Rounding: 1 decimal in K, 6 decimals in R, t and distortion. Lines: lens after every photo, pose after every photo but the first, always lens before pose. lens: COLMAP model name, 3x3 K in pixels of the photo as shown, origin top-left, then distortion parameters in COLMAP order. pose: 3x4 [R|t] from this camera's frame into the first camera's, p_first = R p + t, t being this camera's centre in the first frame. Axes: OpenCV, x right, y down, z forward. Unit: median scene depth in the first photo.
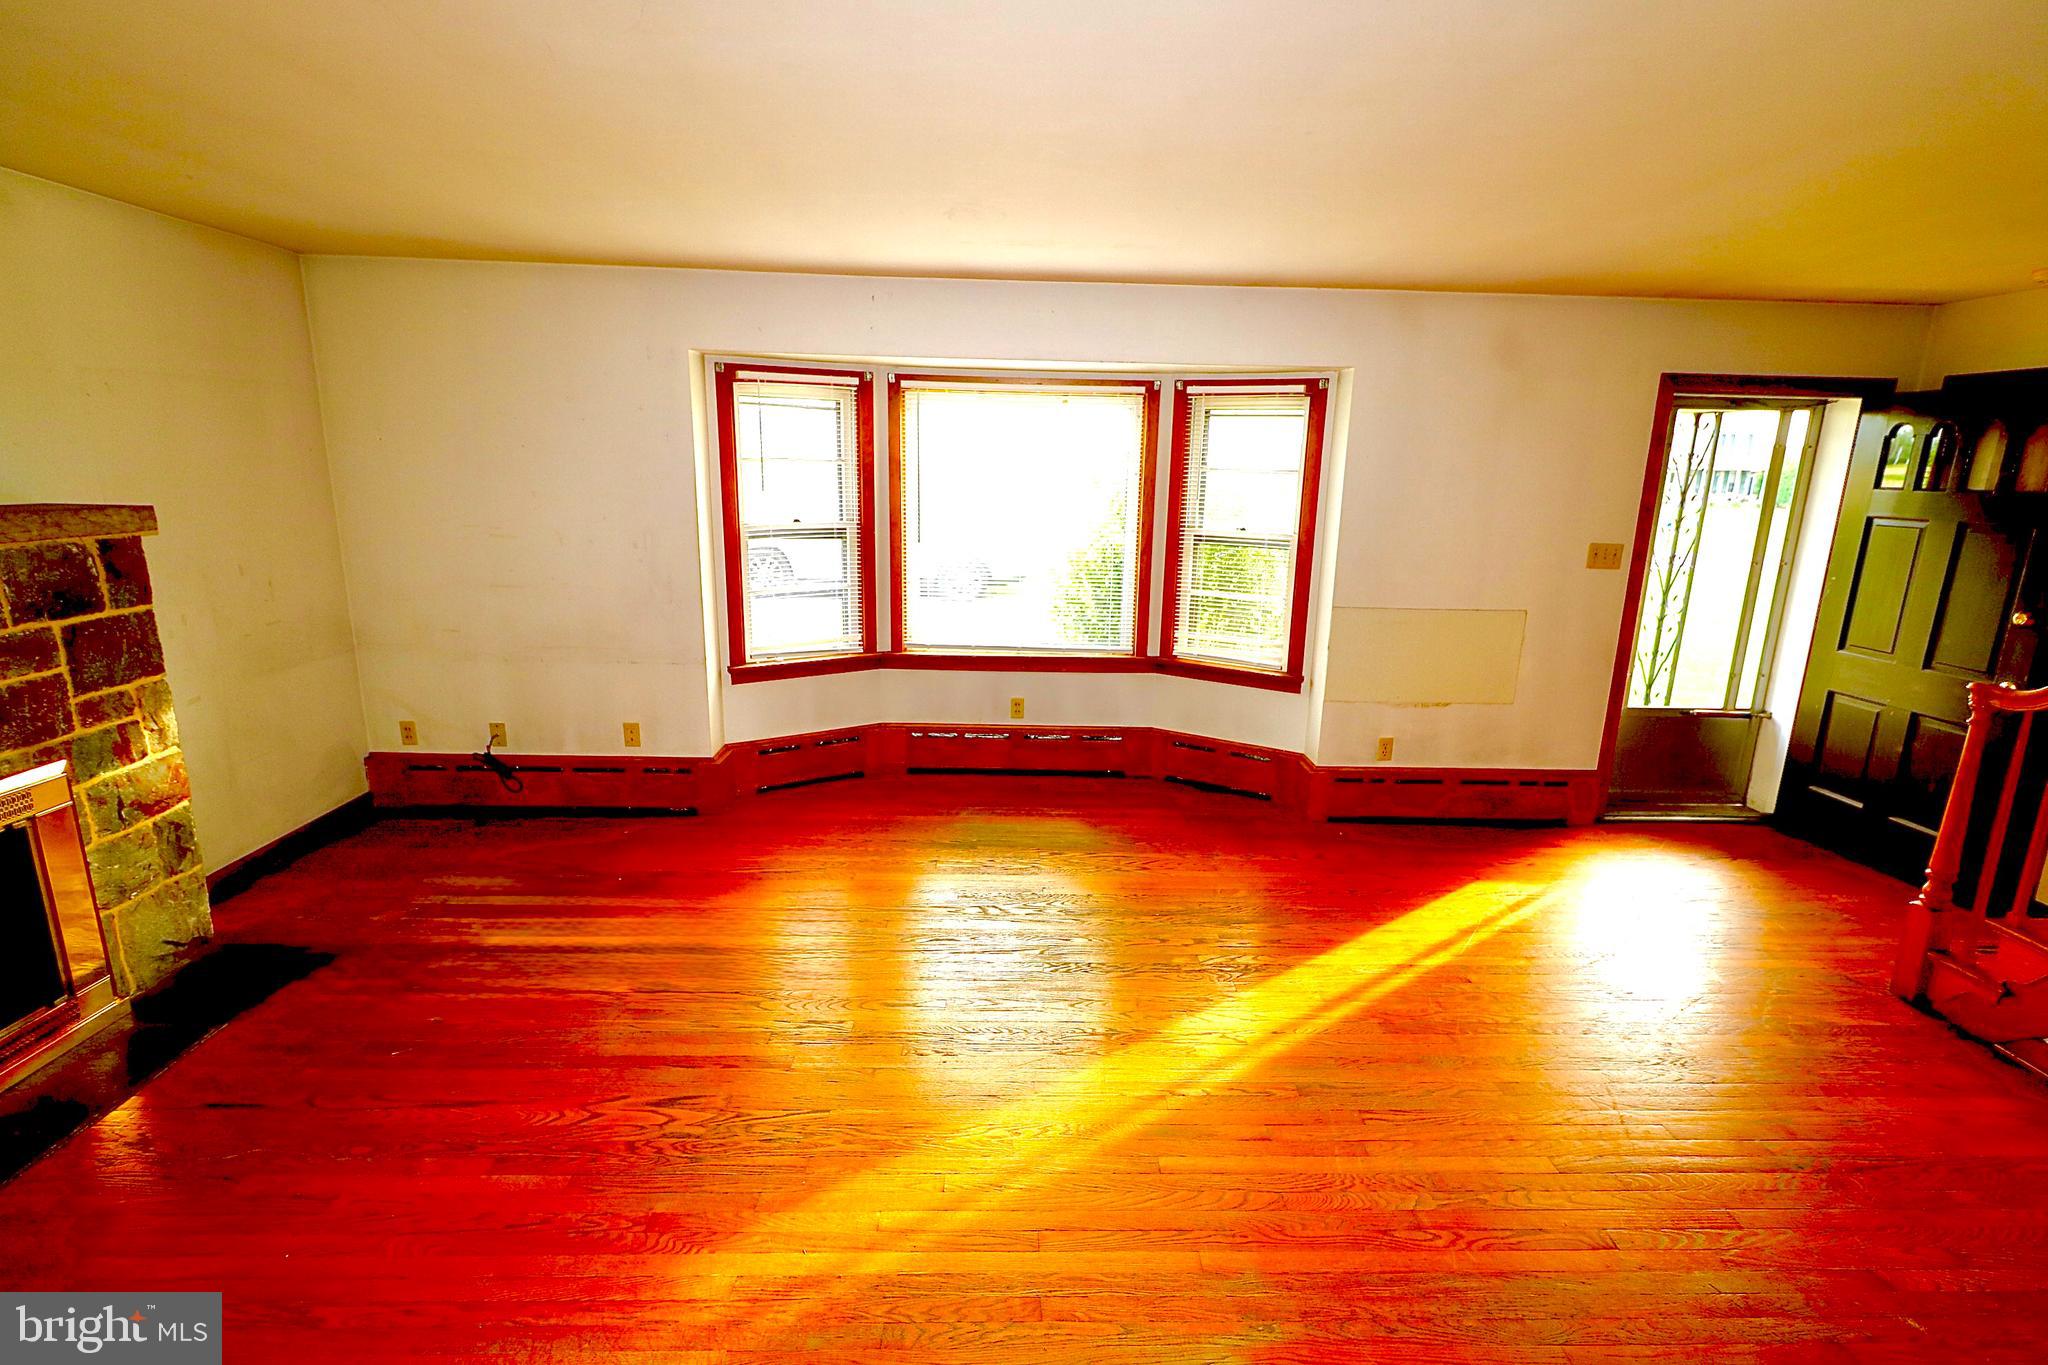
lens RADIAL K [[937.2, 0, 1036.8], [0, 937.2, 678.7], [0, 0, 1]] dist [0.002742, -0.002488]
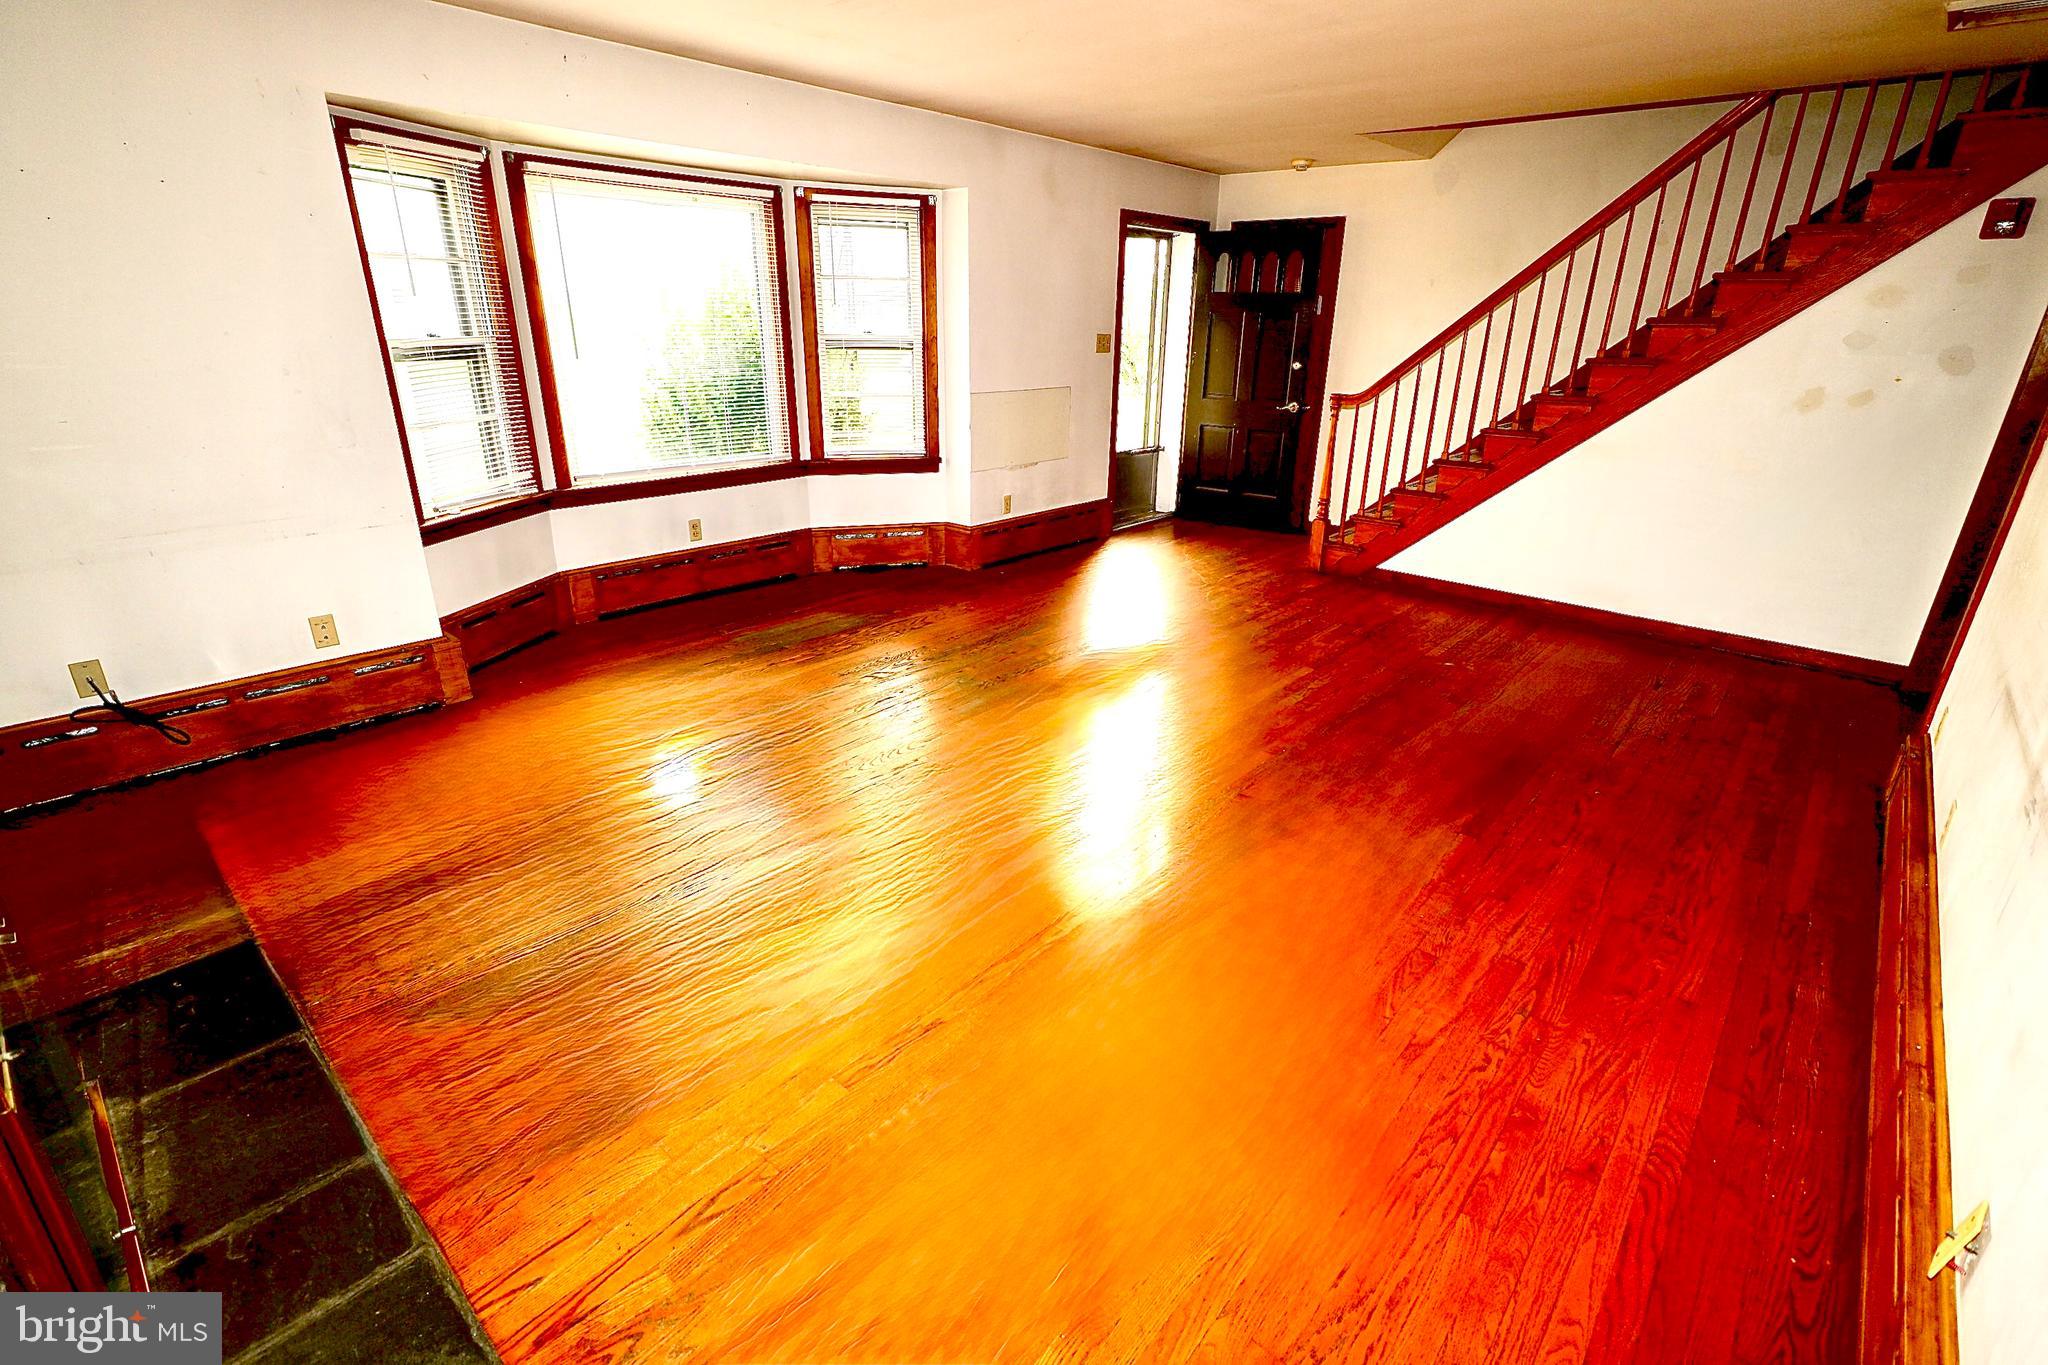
lens RADIAL K [[937.2, 0, 1034.8], [0, 937.2, 671.9], [0, 0, 1]] dist [0.002742, -0.002488]
pose [[0.681416, -0.272123, 0.679427, -0.577575], [0.162728, 0.961405, 0.221855, 0.016797], [-0.713577, -0.040614, 0.699399, 0.054600]]
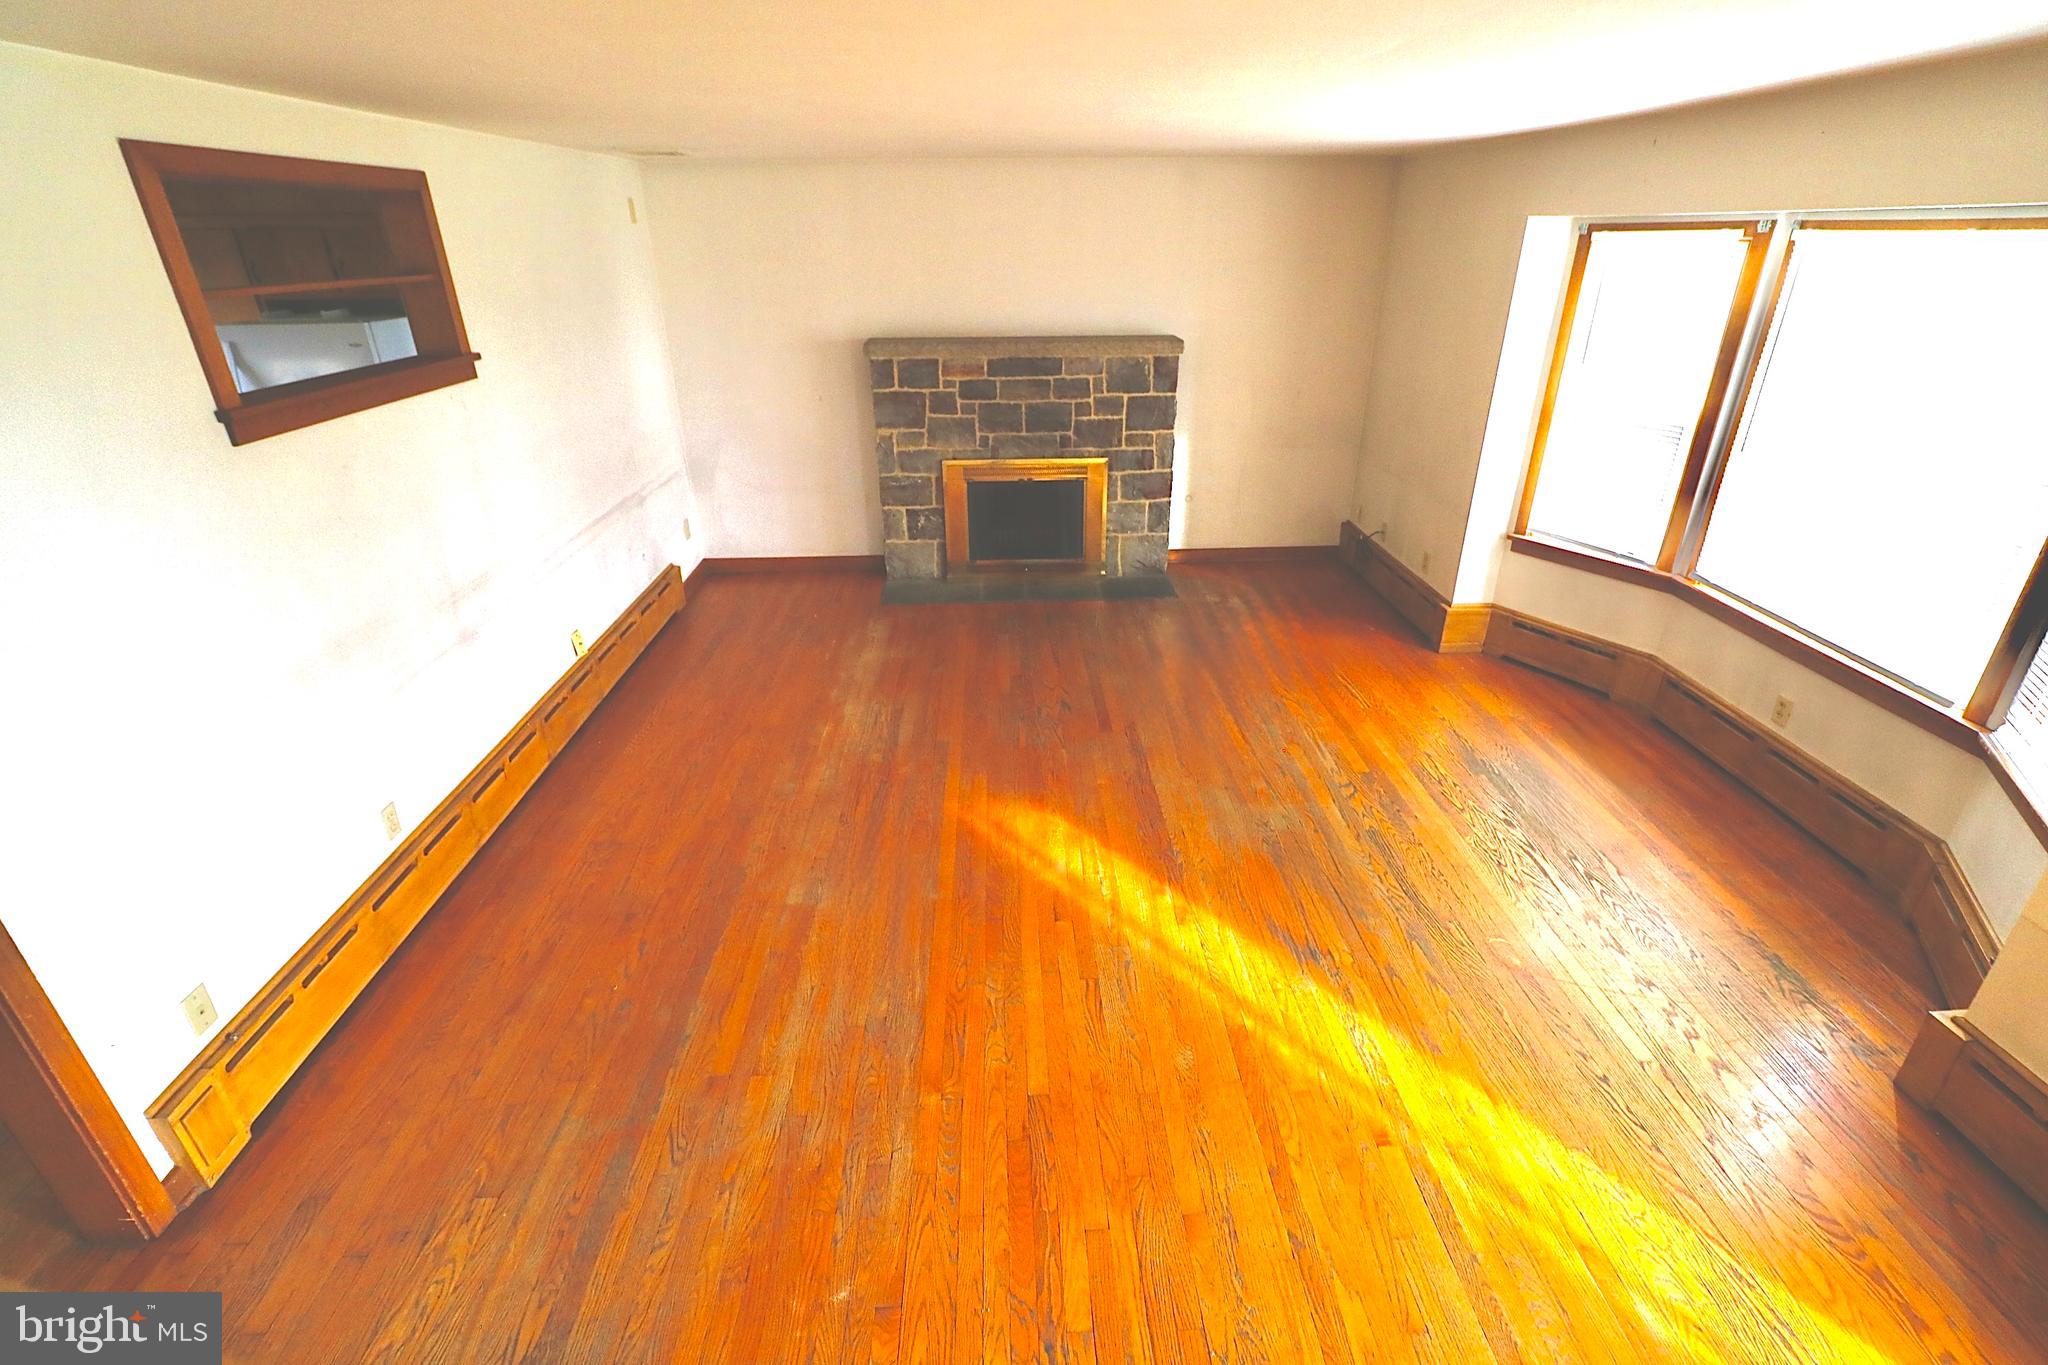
lens RADIAL K [[937.2, 0, 1039.1], [0, 937.2, 679.0], [0, 0, 1]] dist [0.002742, -0.002488]
pose [[0.016570, 0.408379, -0.912662, 0.722419], [-0.221405, 0.891626, 0.394947, -0.173504], [0.975041, 0.195523, 0.105192, 0.433831]]
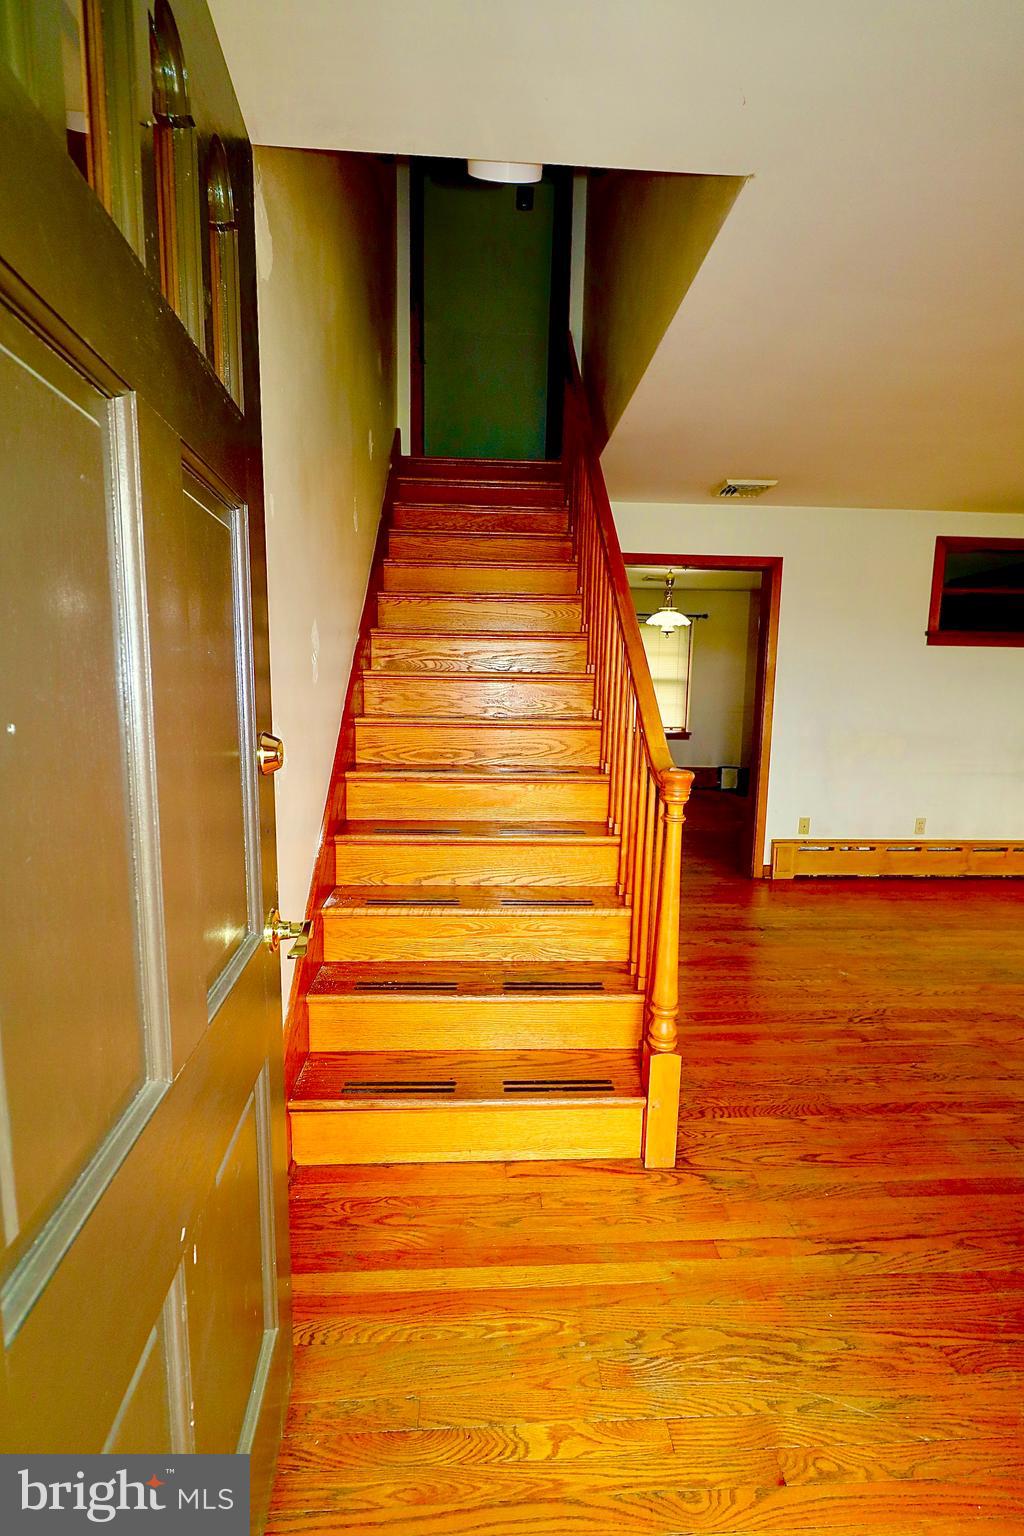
lens RADIAL K [[702.9, 0, 517.9], [0, 702.9, 784.0], [0, 0, 1]] dist [0.002742, -0.002488]
pose [[-0.998945, -0.033705, -0.031189, 0.792642], [-0.042740, 0.930804, 0.363011, -0.134642], [0.016796, 0.363962, -0.931263, 1.060278]]
